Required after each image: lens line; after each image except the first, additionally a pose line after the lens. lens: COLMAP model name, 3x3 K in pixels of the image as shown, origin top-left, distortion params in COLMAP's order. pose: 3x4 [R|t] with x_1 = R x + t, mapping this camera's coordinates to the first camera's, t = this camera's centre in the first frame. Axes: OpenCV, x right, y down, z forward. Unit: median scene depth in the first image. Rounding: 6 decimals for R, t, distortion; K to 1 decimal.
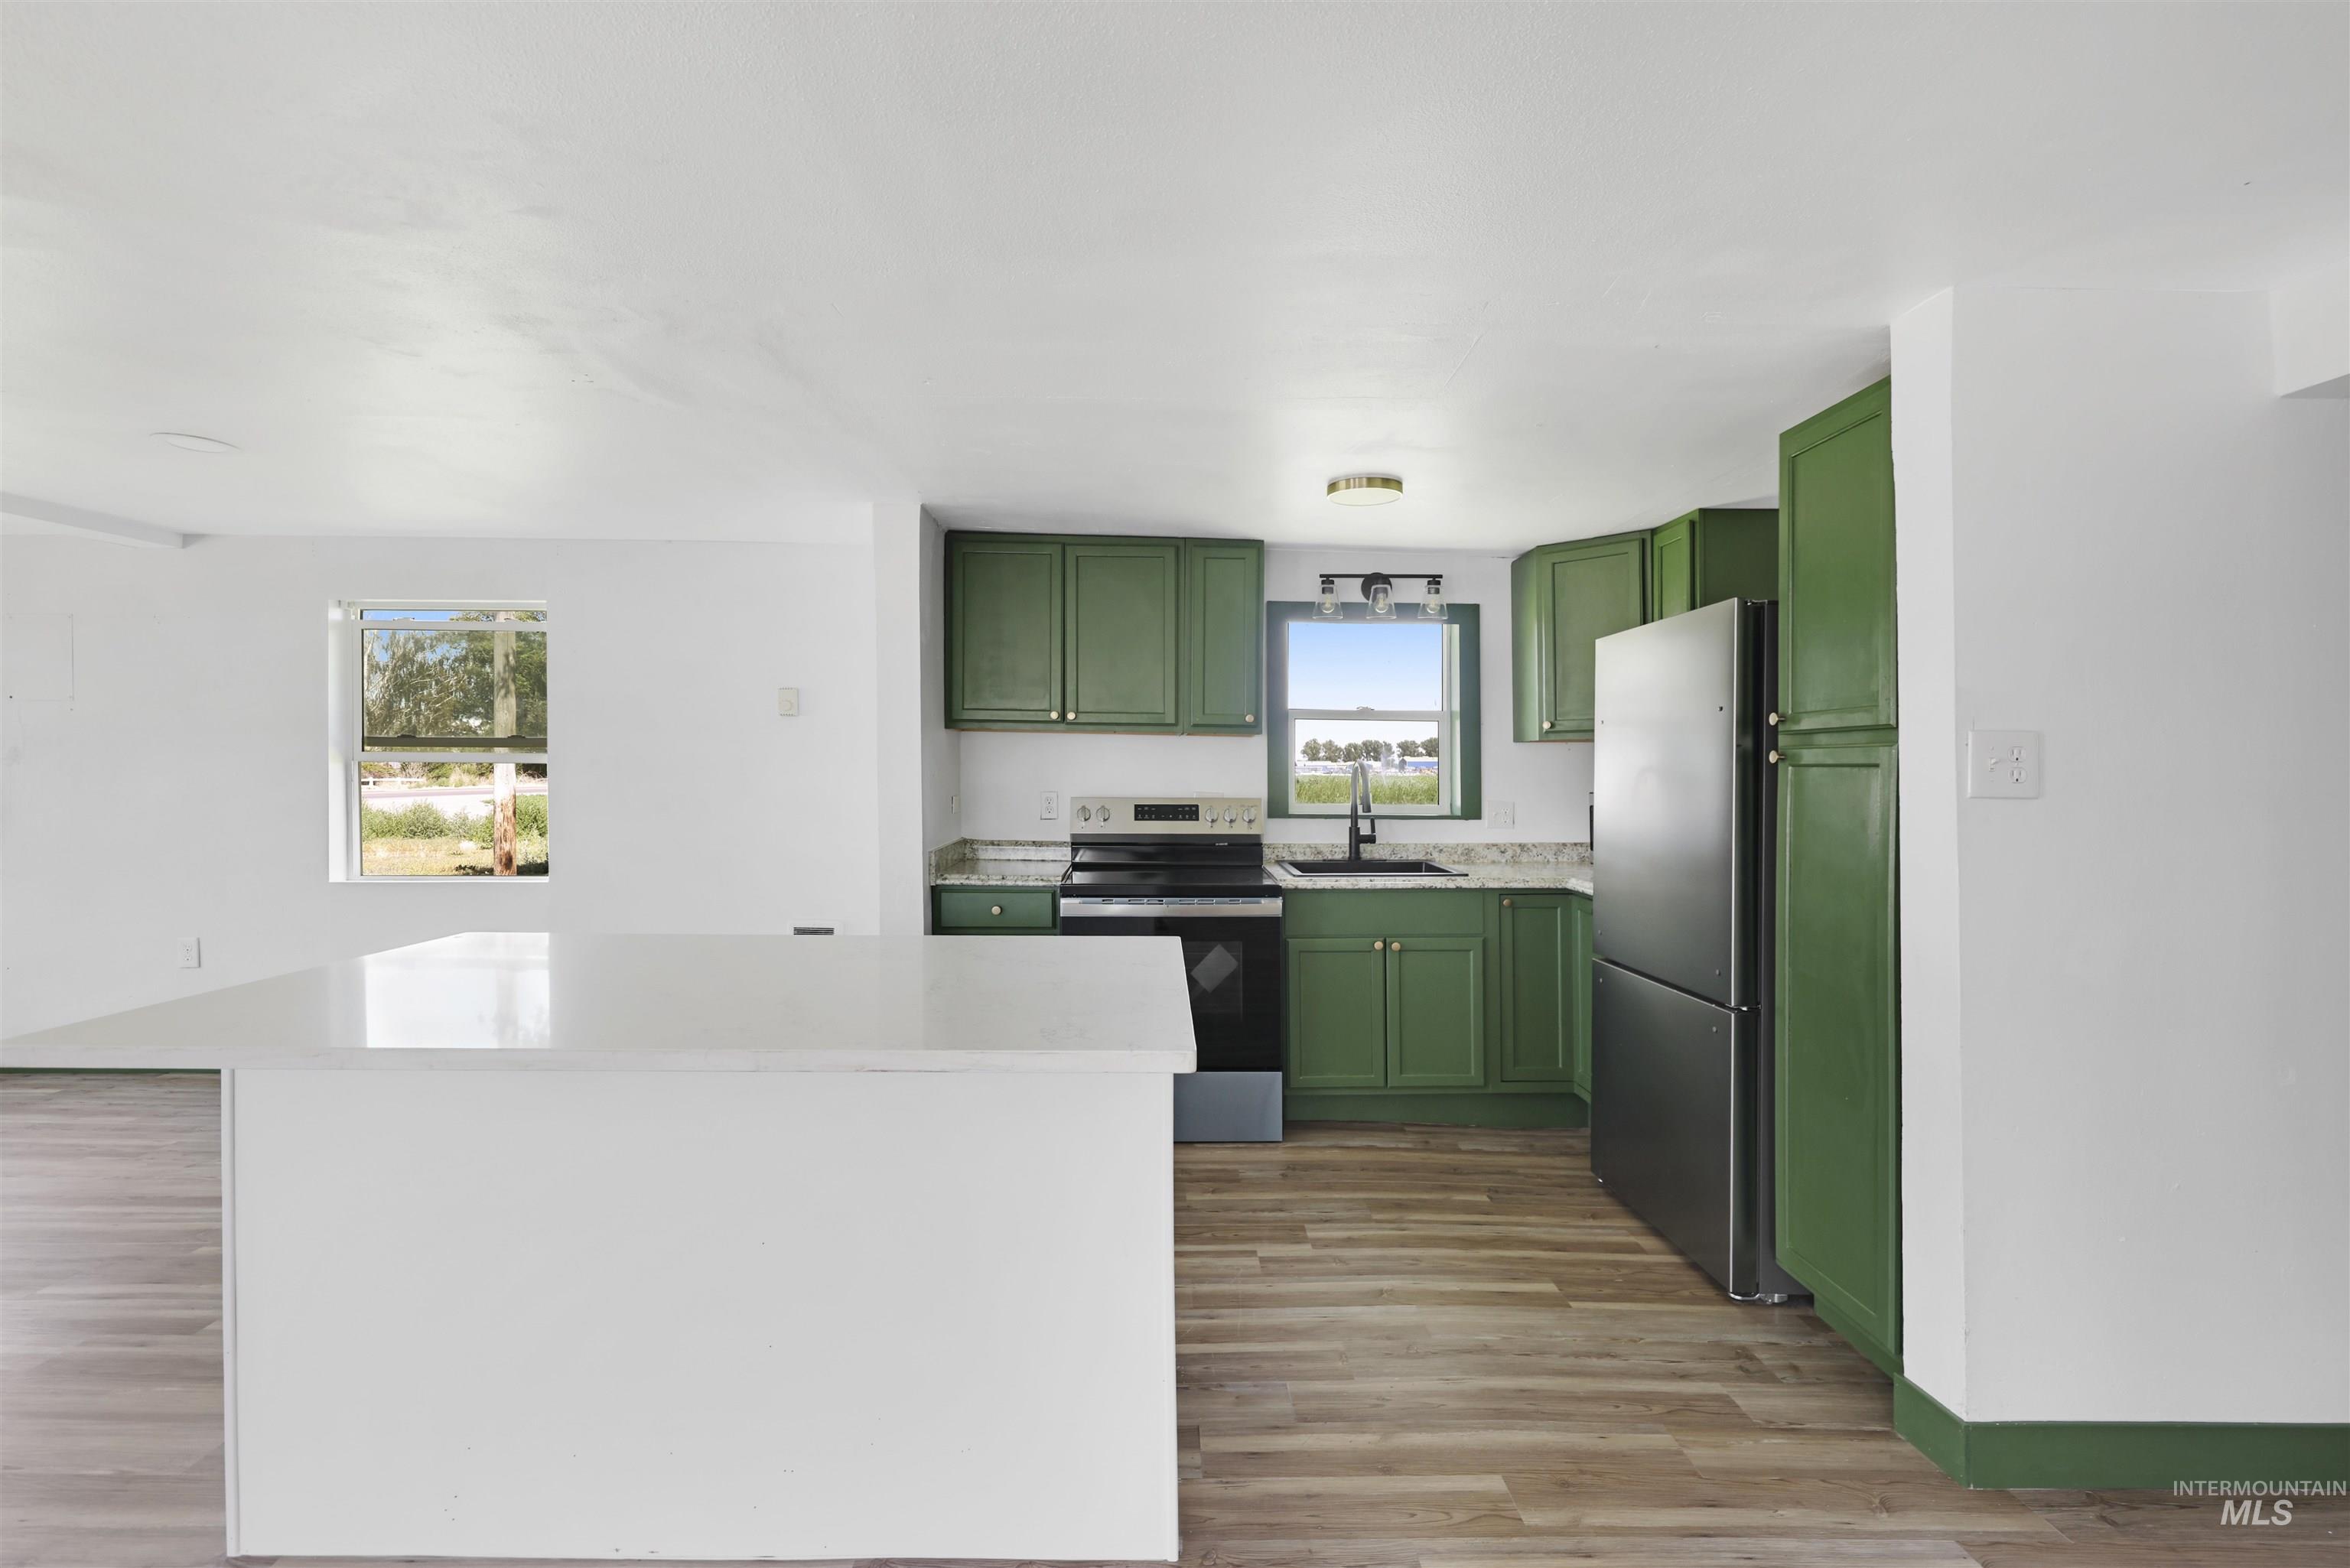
lens RADIAL K [[1036.3, 0, 1186.3], [0, 1036.3, 786.8], [0, 0, 1]] dist [0.000378, 0.000069]
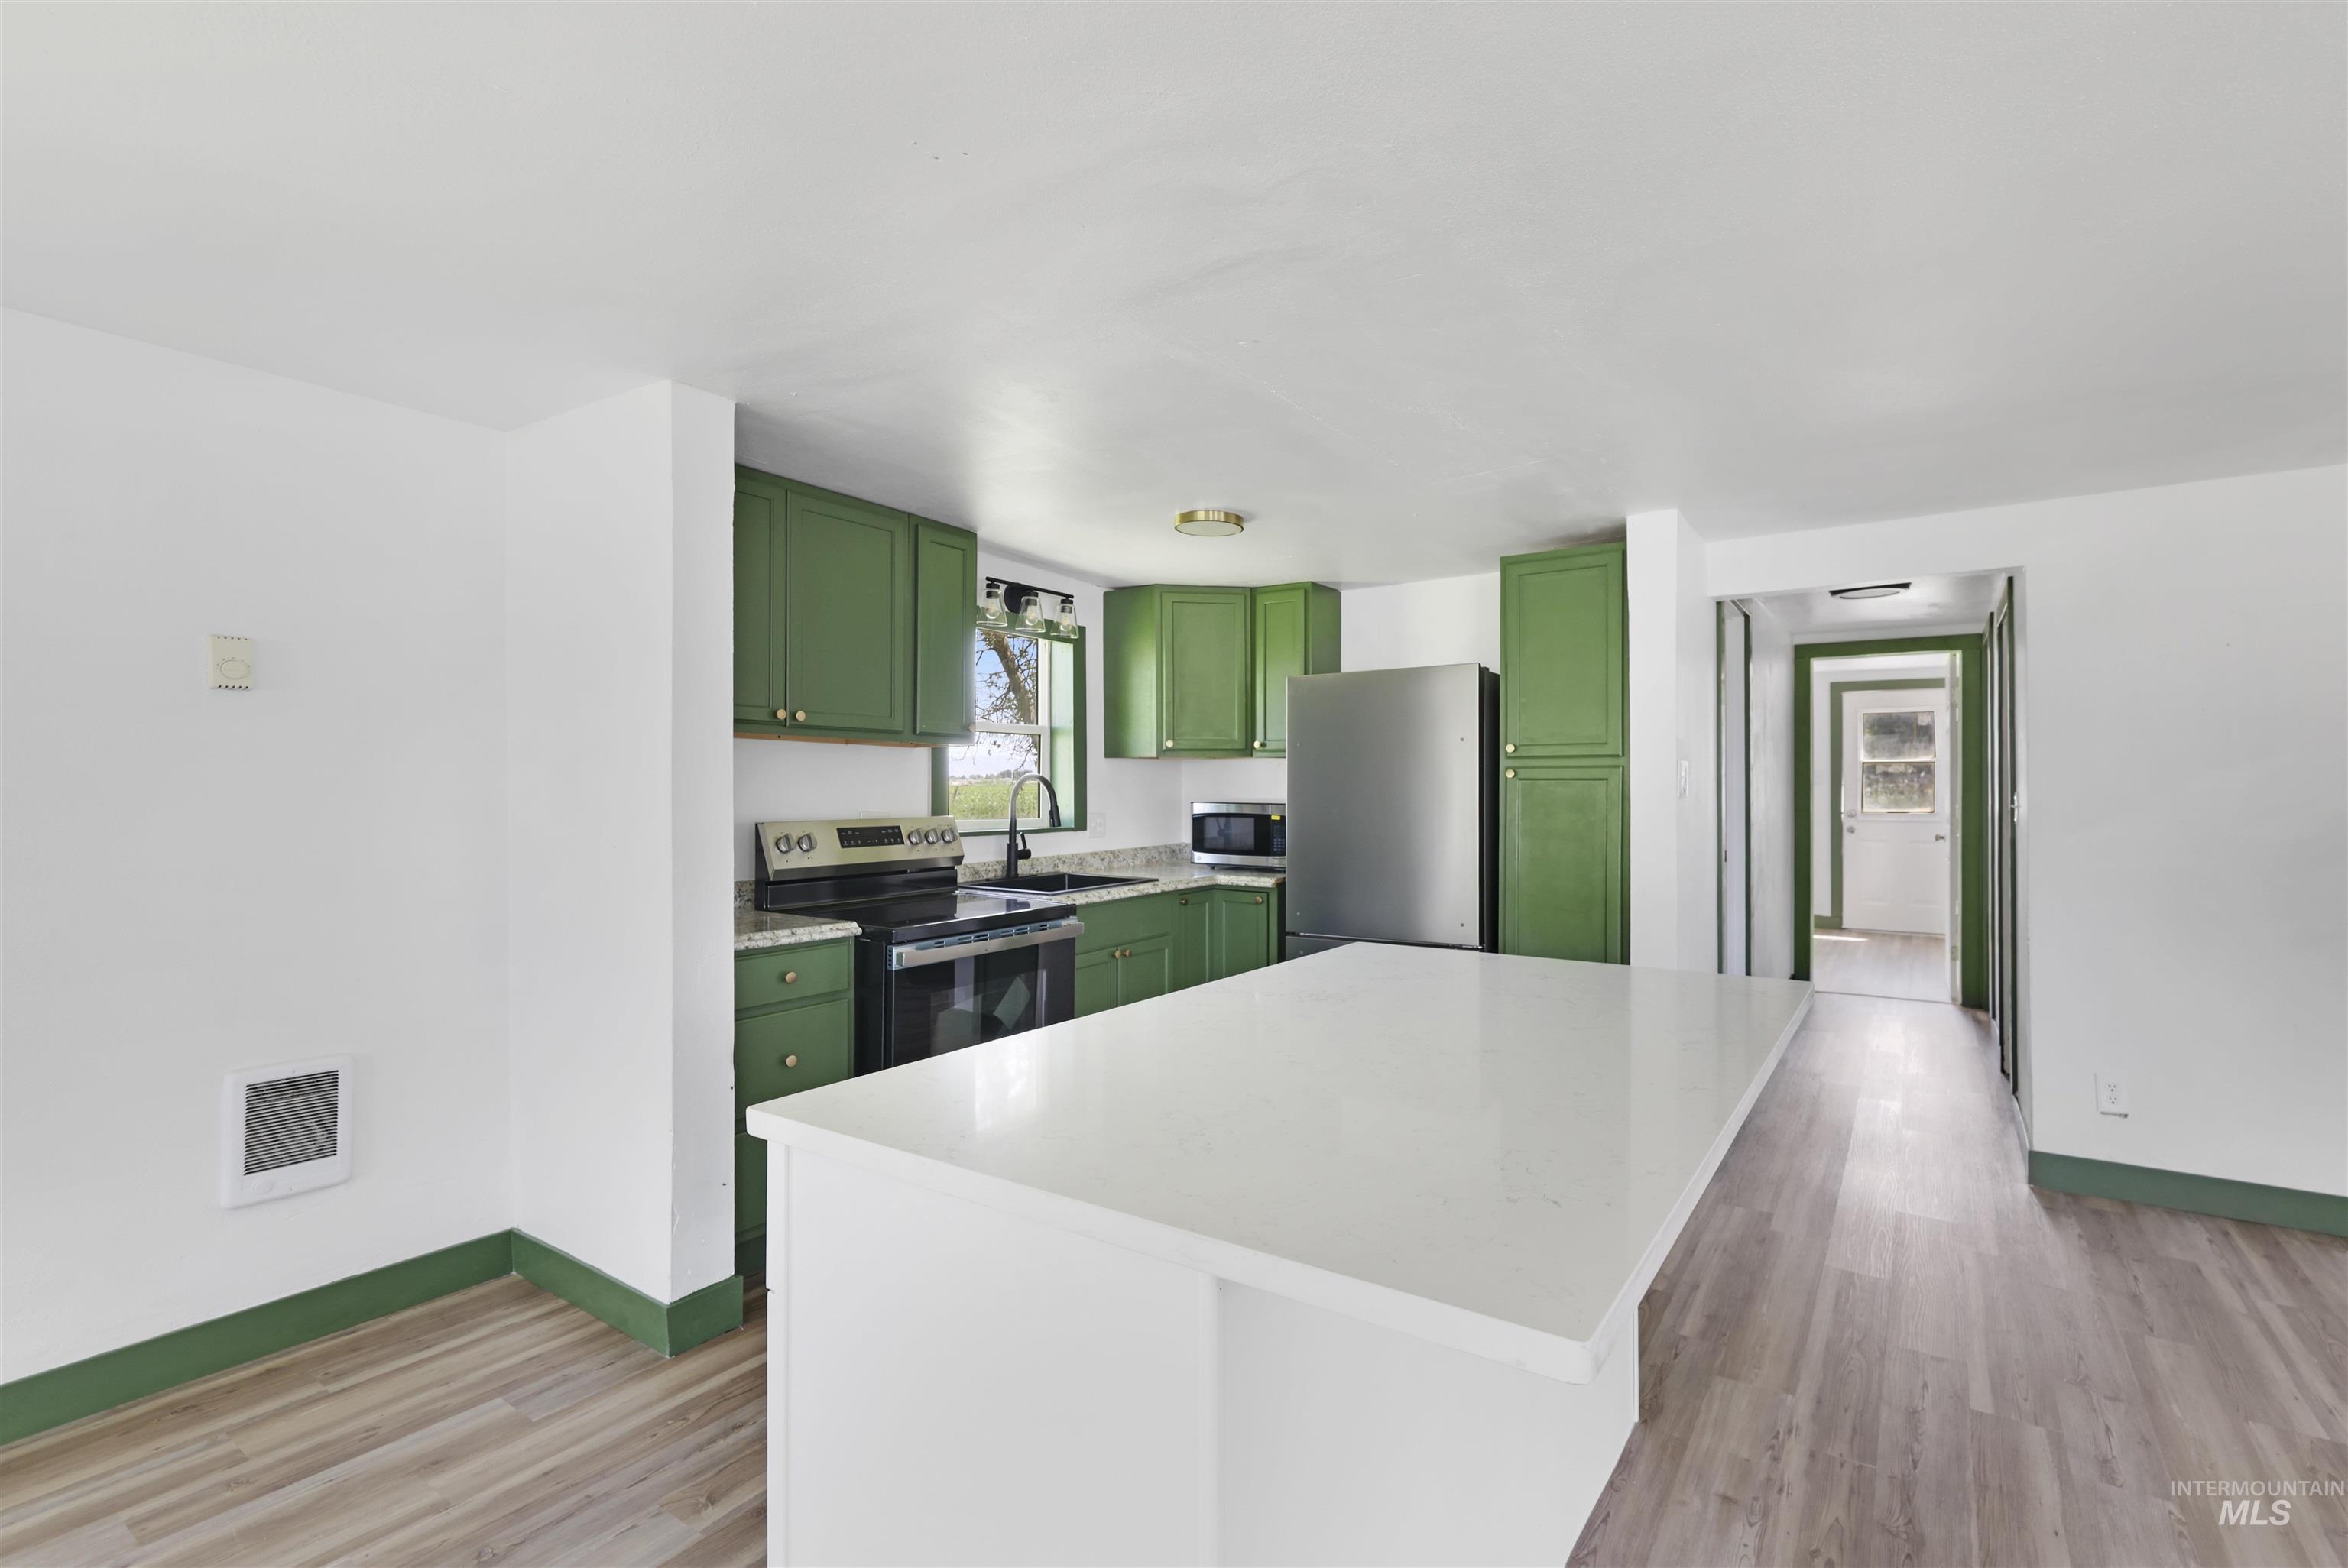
lens RADIAL K [[1062.3, 0, 1241.5], [0, 1062.3, 785.8], [0, 0, 1]] dist [0.000448, 0.000076]
pose [[0.562240, -0.007283, 0.826942, -0.575685], [0.018413, 0.999824, -0.003713, -0.007484], [-0.826769, 0.017315, 0.562275, 0.281879]]
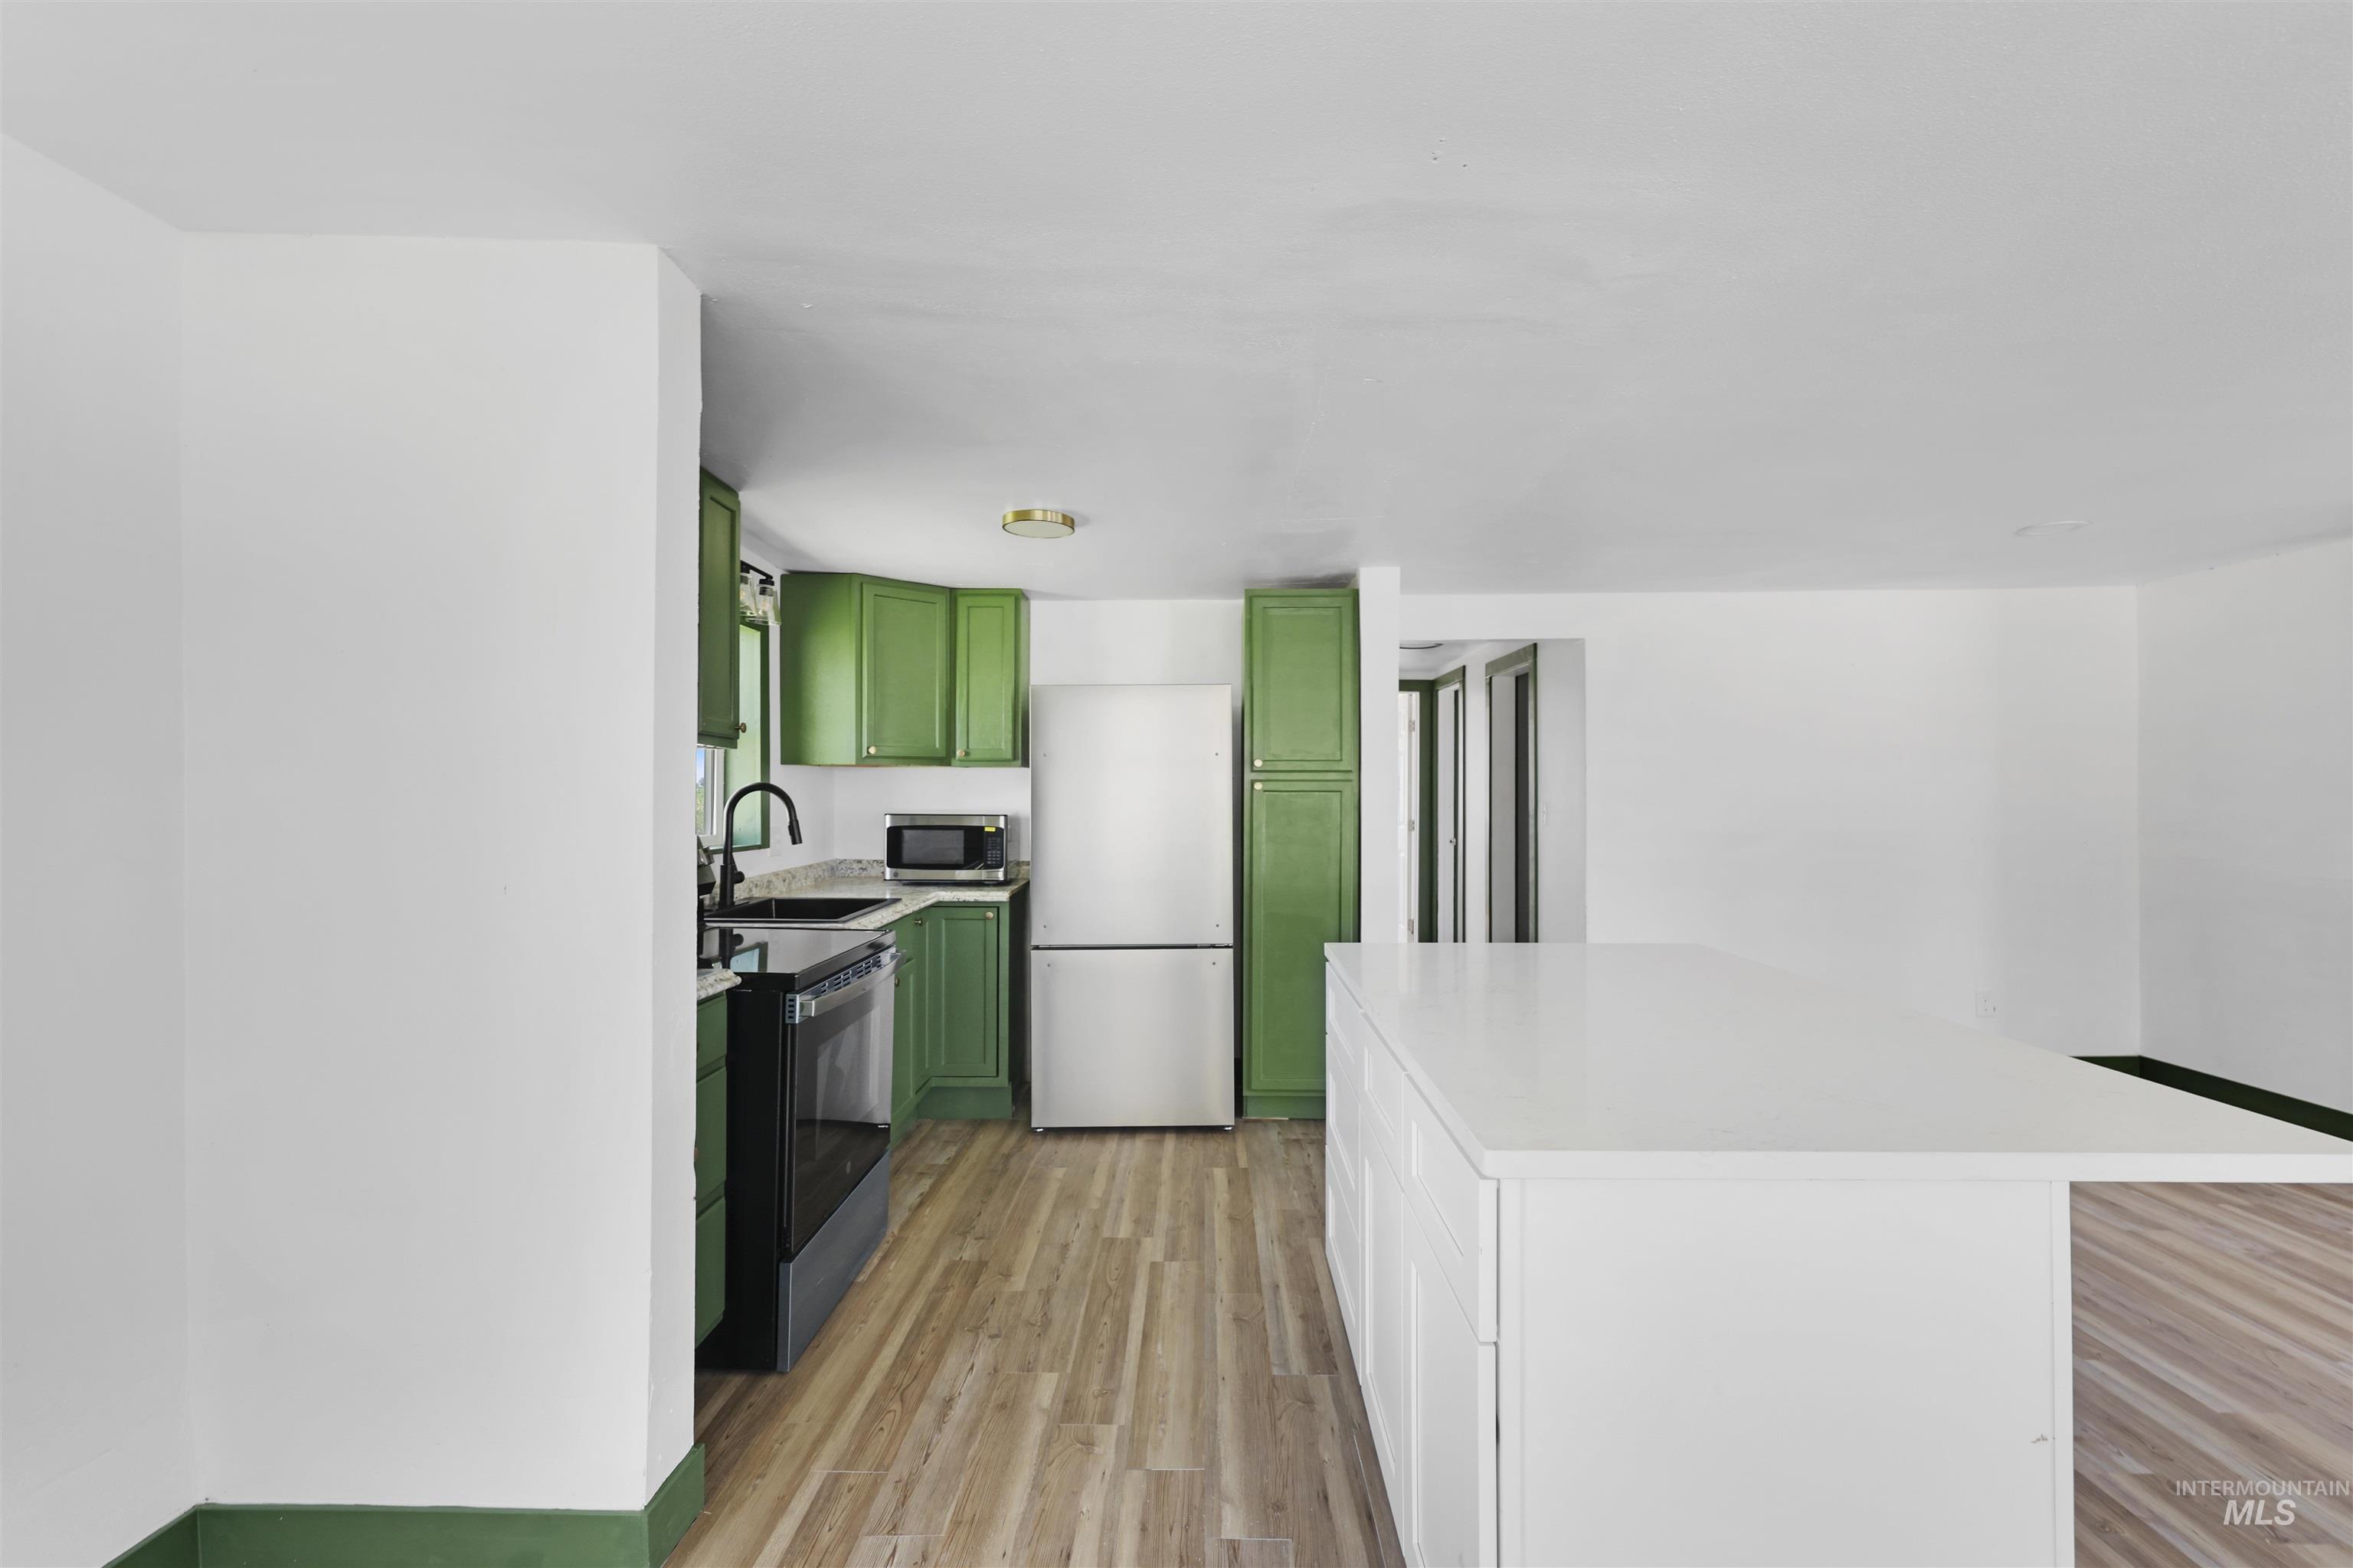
lens RADIAL K [[1037.7, 0, 1187.8], [0, 1037.7, 786.8], [0, 0, 1]] dist [0.000378, 0.000069]
pose [[0.034849, 0.002039, 0.999390, -0.684318], [0.015872, 0.999871, -0.002594, -0.015157], [-0.999267, 0.015953, 0.034812, 0.653982]]
